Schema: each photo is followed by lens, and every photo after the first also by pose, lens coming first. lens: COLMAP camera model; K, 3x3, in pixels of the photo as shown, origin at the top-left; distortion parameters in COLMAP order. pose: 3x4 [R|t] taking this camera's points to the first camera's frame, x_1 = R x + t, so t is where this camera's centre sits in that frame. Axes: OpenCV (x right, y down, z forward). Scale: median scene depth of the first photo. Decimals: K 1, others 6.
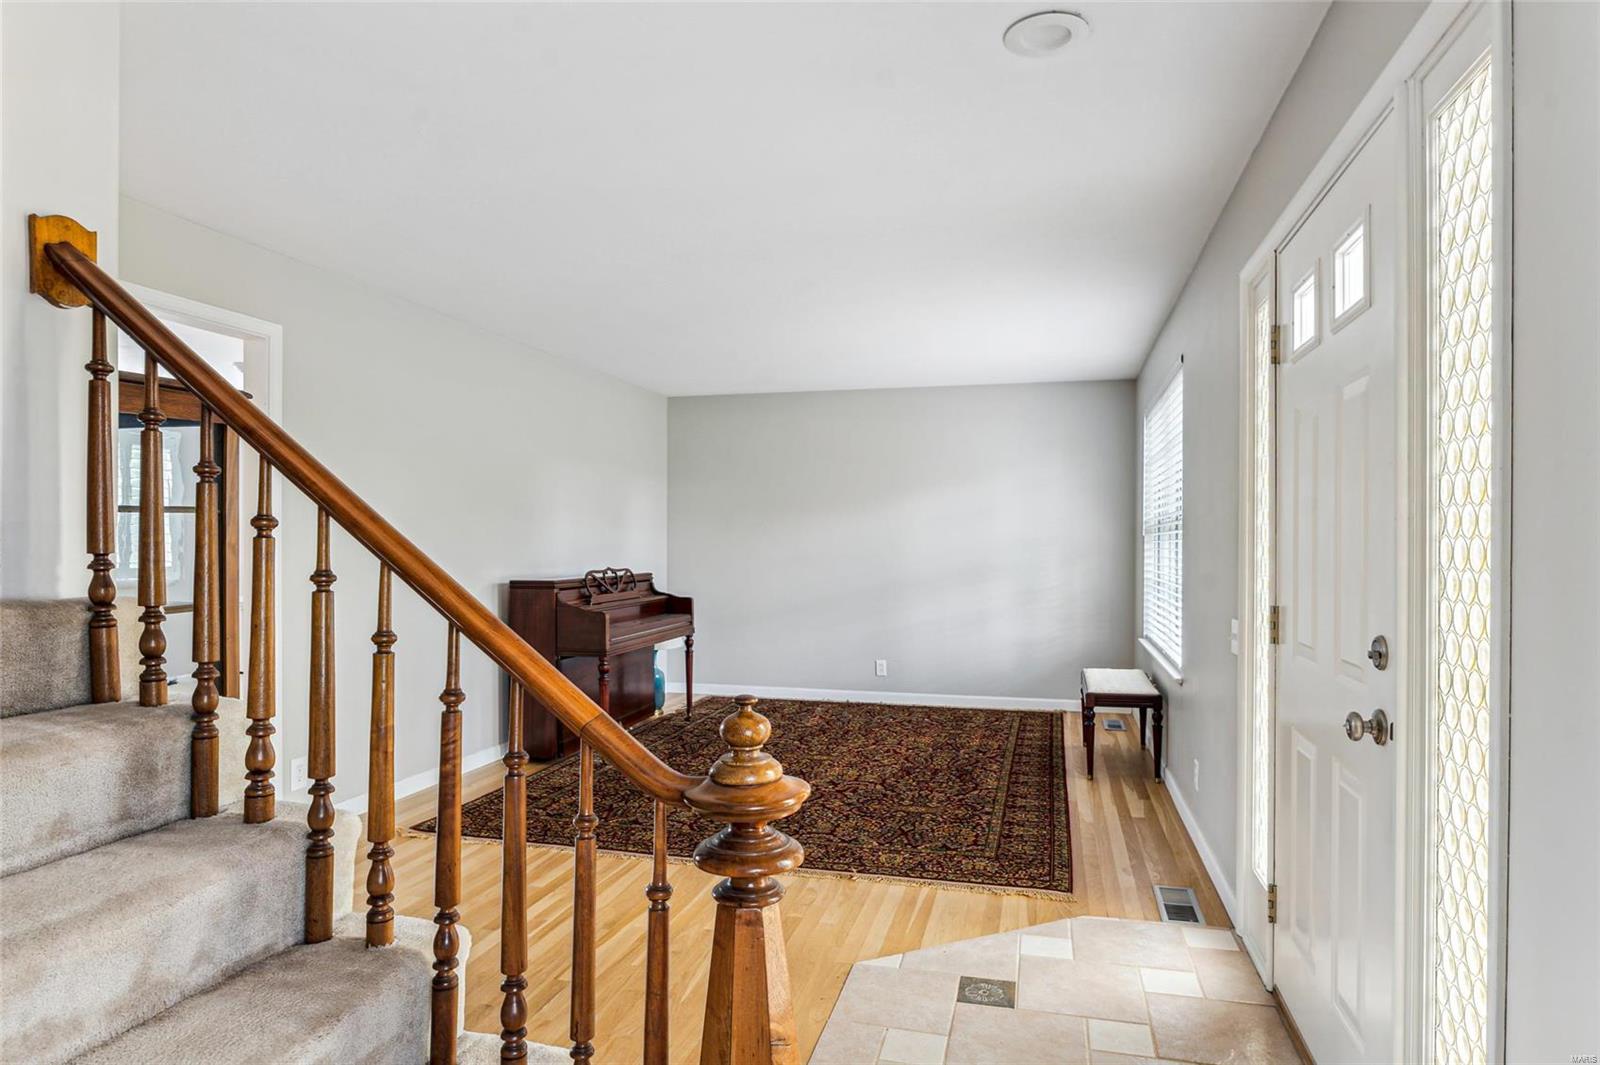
lens RADIAL K [[904.8, 0, 805.5], [0, 904.8, 541.6], [0, 0, 1]] dist [-0.005765, -0.000358]
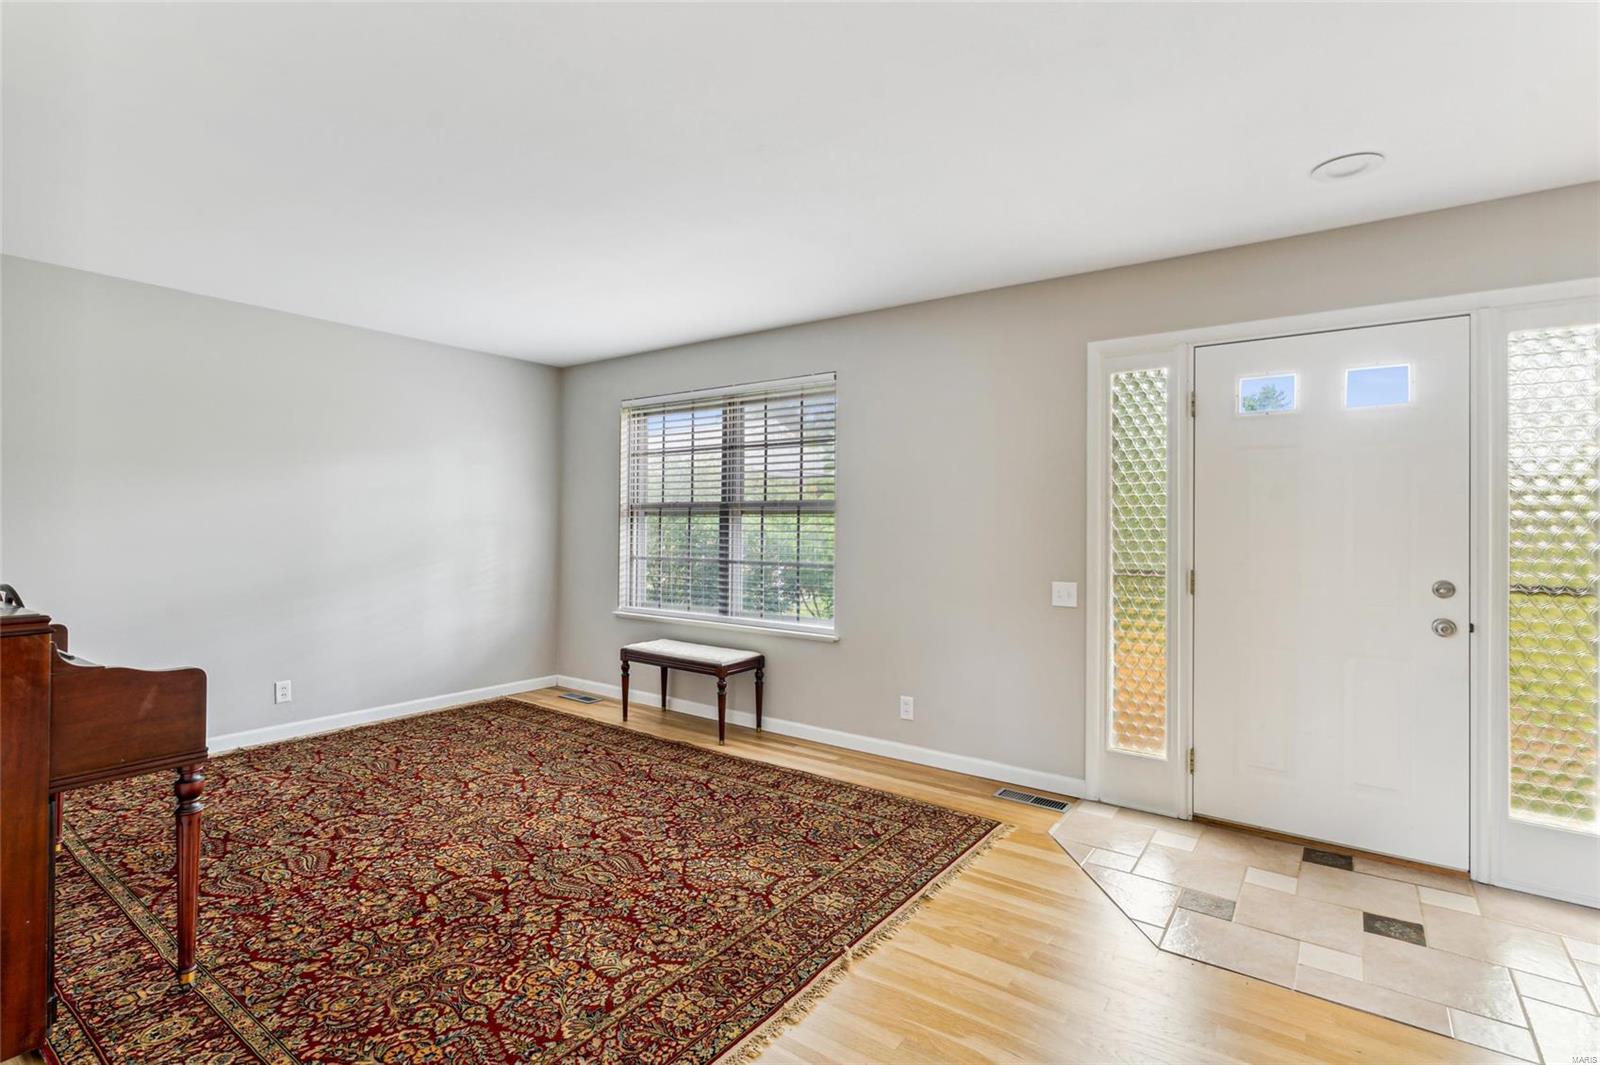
lens RADIAL K [[743.9, 0, 794.5], [0, 743.9, 528.5], [0, 0, 1]] dist [0.000166, 0.000130]
pose [[0.371173, 0.005119, 0.928550, -0.530782], [-0.019732, 0.999802, 0.002376, -0.001902], [-0.928354, -0.019204, 0.371201, 0.644022]]
